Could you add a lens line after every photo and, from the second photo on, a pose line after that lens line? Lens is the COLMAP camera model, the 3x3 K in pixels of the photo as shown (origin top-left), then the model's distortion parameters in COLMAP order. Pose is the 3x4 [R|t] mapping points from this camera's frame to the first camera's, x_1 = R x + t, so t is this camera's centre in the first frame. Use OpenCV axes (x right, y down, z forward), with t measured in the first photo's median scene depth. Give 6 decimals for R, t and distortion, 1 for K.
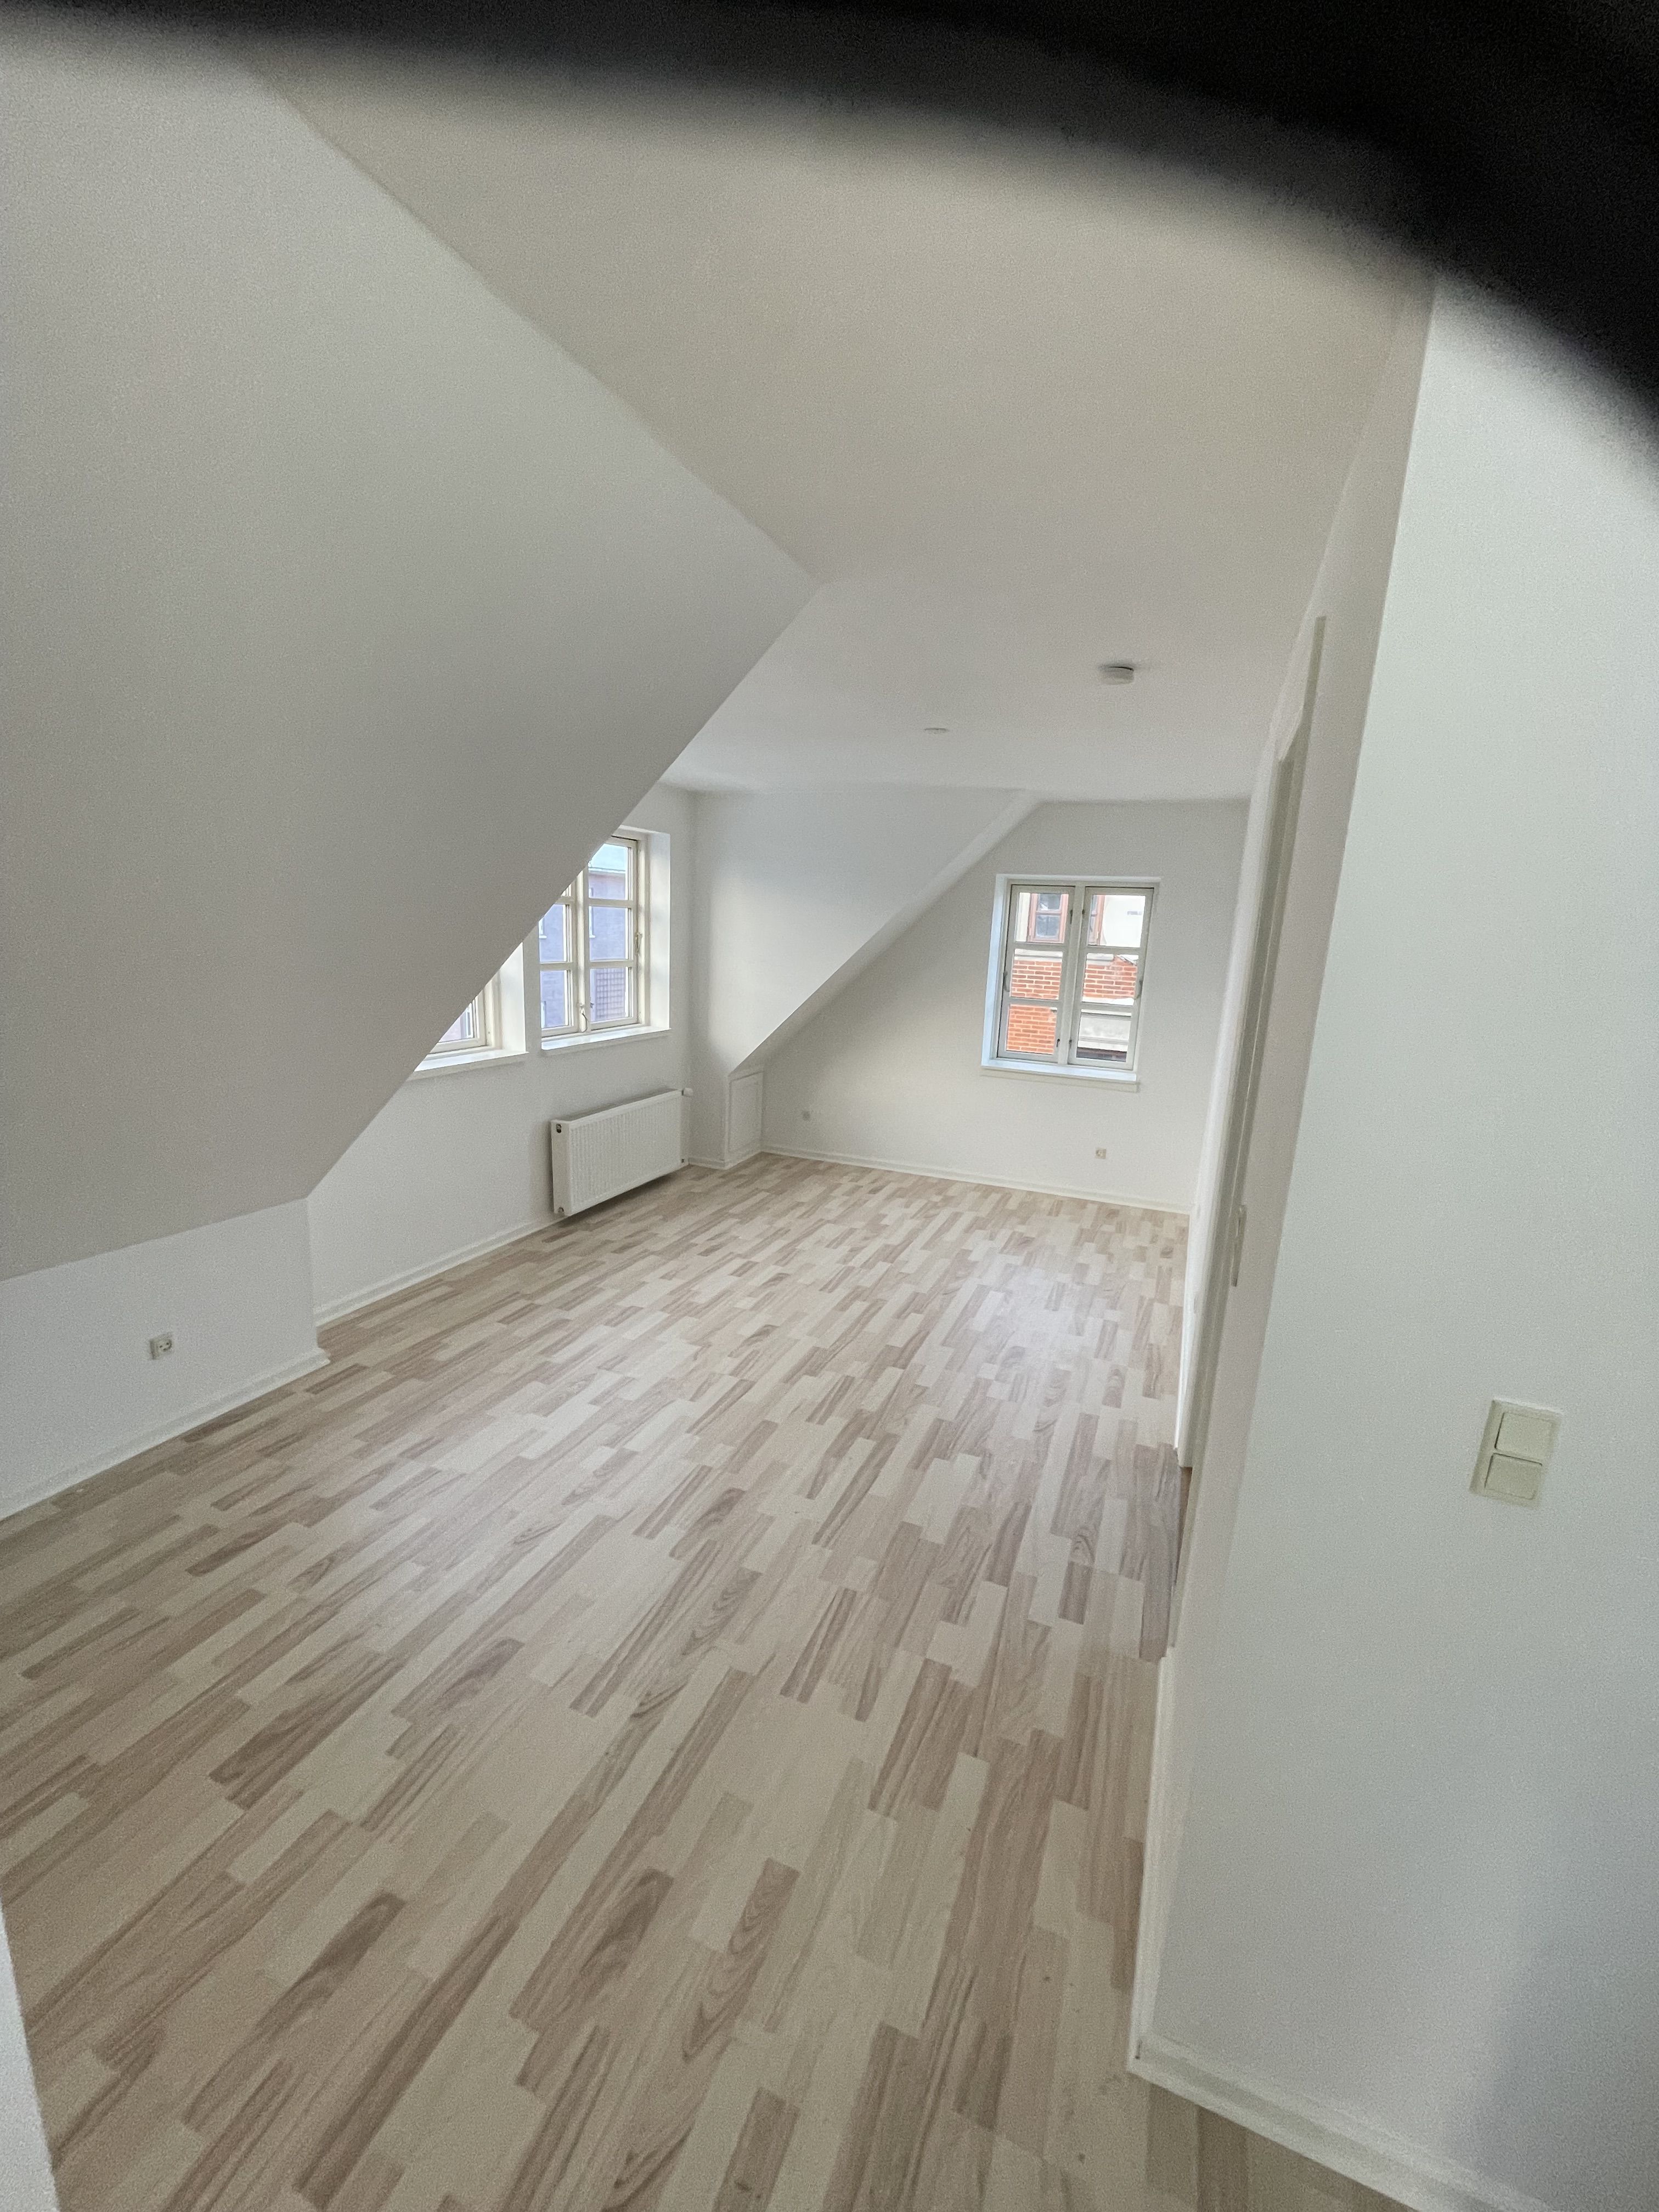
lens RADIAL K [[891.2, 0, 829.5], [0, 891.2, 1106.0], [0, 0, 1]] dist [-0.009049, 0.000195]
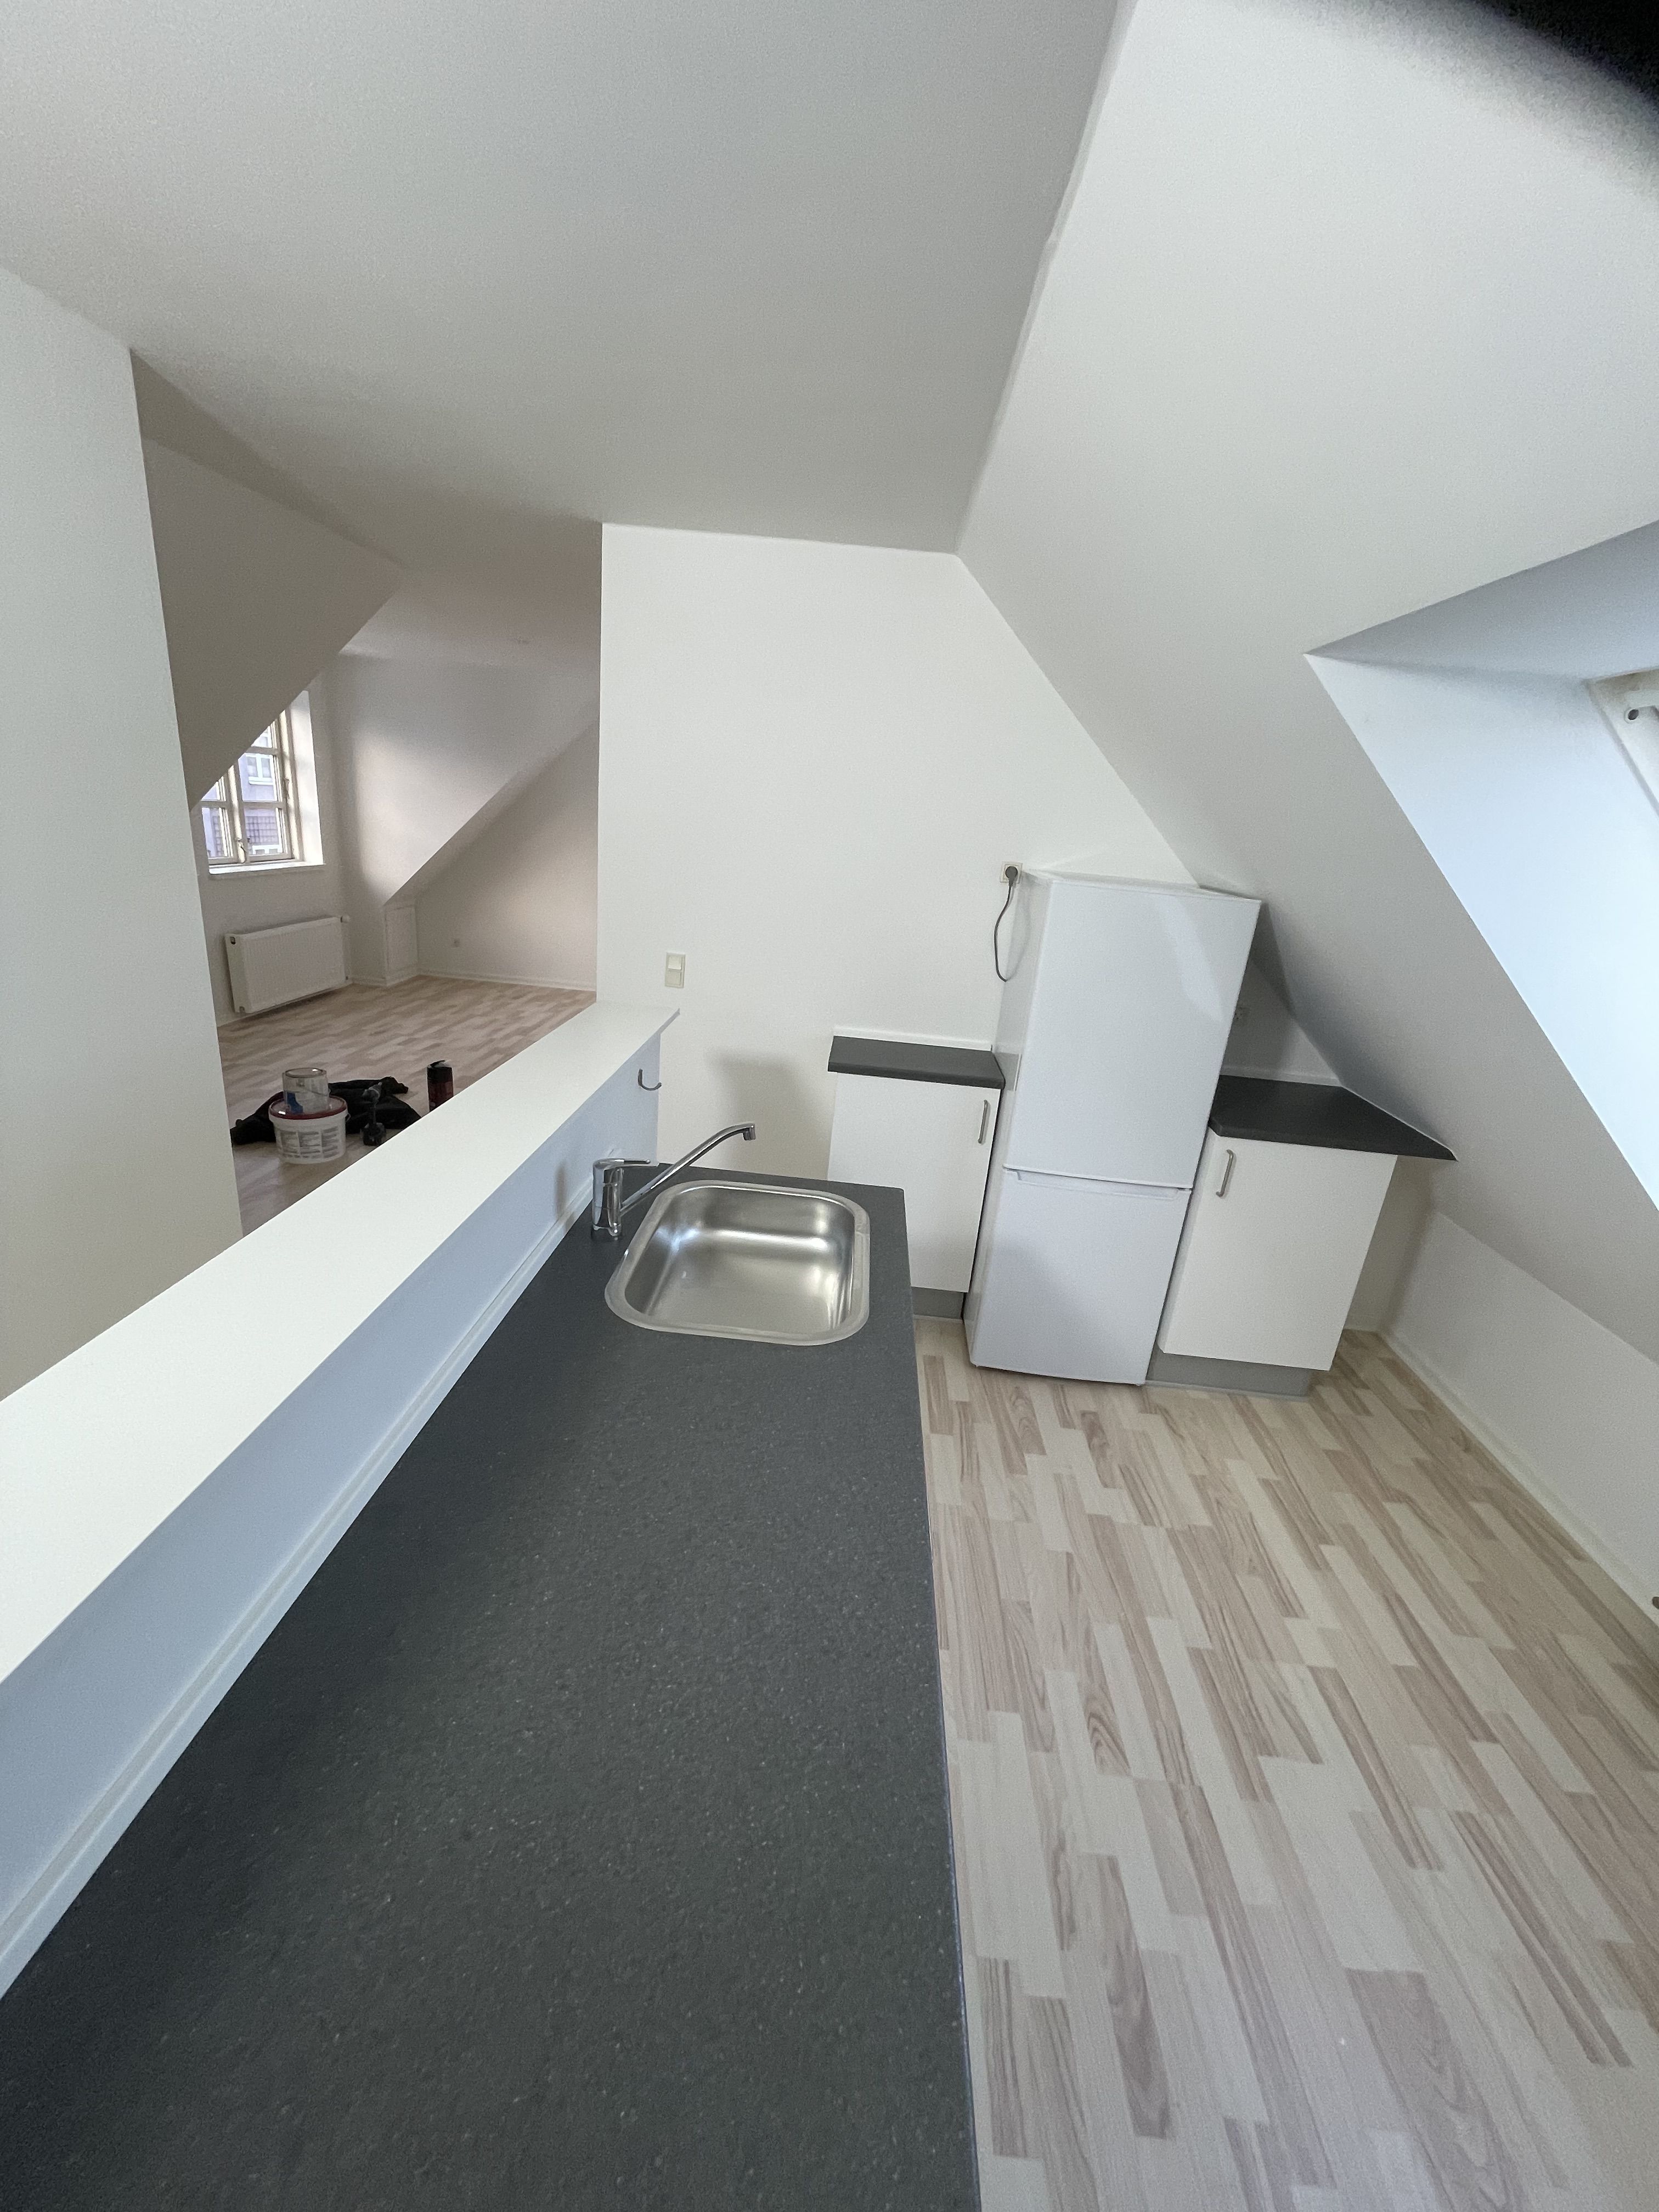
lens RADIAL K [[891.2, 0, 829.5], [0, 891.2, 1106.0], [0, 0, 1]] dist [-0.009049, 0.000195]
pose [[0.941108, -0.067080, 0.331385, 0.043799], [0.019690, 0.989332, 0.144345, 0.082127], [-0.337533, -0.129319, 0.932388, -0.403066]]
